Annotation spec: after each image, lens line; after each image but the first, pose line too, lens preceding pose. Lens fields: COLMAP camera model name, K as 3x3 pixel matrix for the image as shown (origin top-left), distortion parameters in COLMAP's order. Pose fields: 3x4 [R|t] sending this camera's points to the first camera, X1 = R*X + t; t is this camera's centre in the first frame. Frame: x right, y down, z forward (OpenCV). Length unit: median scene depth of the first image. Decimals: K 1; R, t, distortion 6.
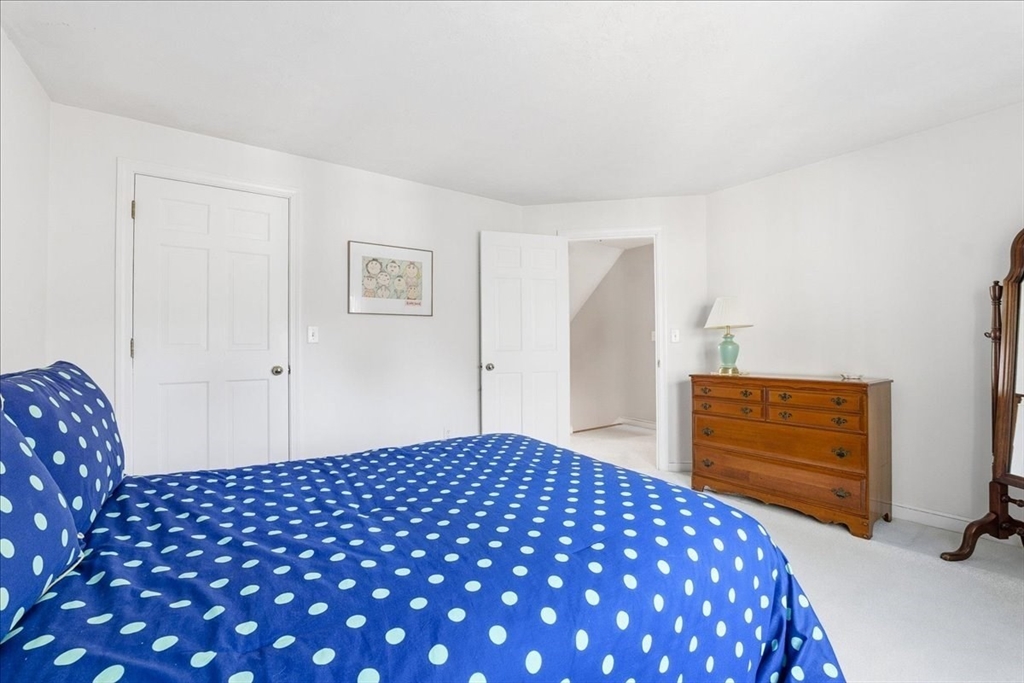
lens RADIAL K [[437.4, 0, 516.0], [0, 437.4, 345.9], [0, 0, 1]] dist [-0.030535, -0.000245]
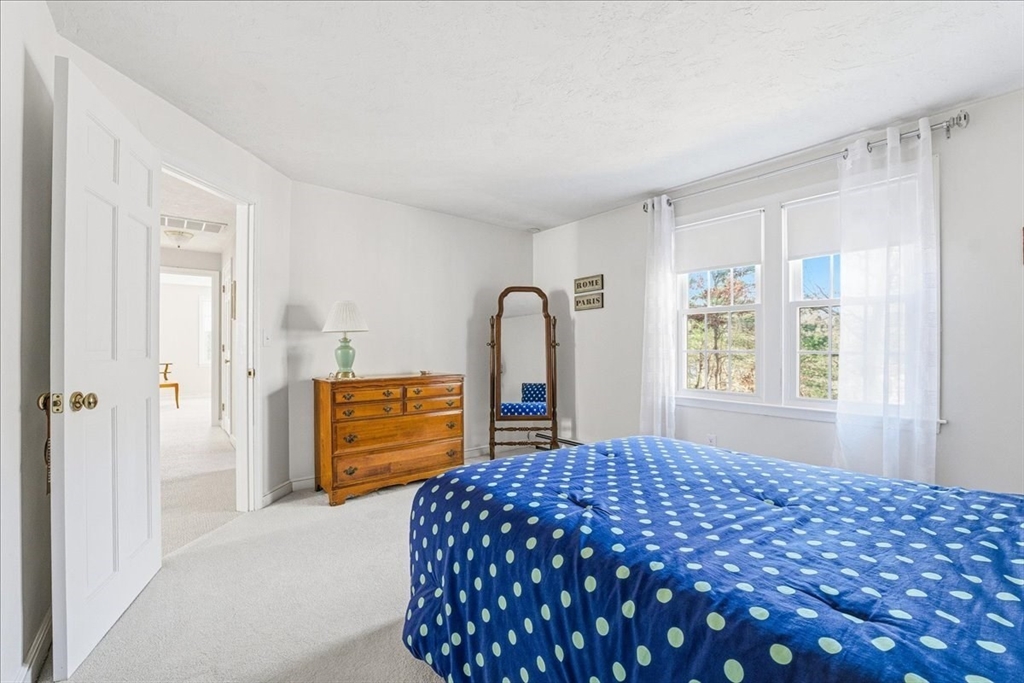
lens RADIAL K [[437.1, 0, 498.0], [0, 437.1, 353.8], [0, 0, 1]] dist [-0.033035, -0.000147]
pose [[-0.078952, -0.005070, 0.996866, -0.578558], [0.002433, 0.999983, 0.005279, 0.004178], [-0.996875, 0.002842, -0.078938, 0.786484]]
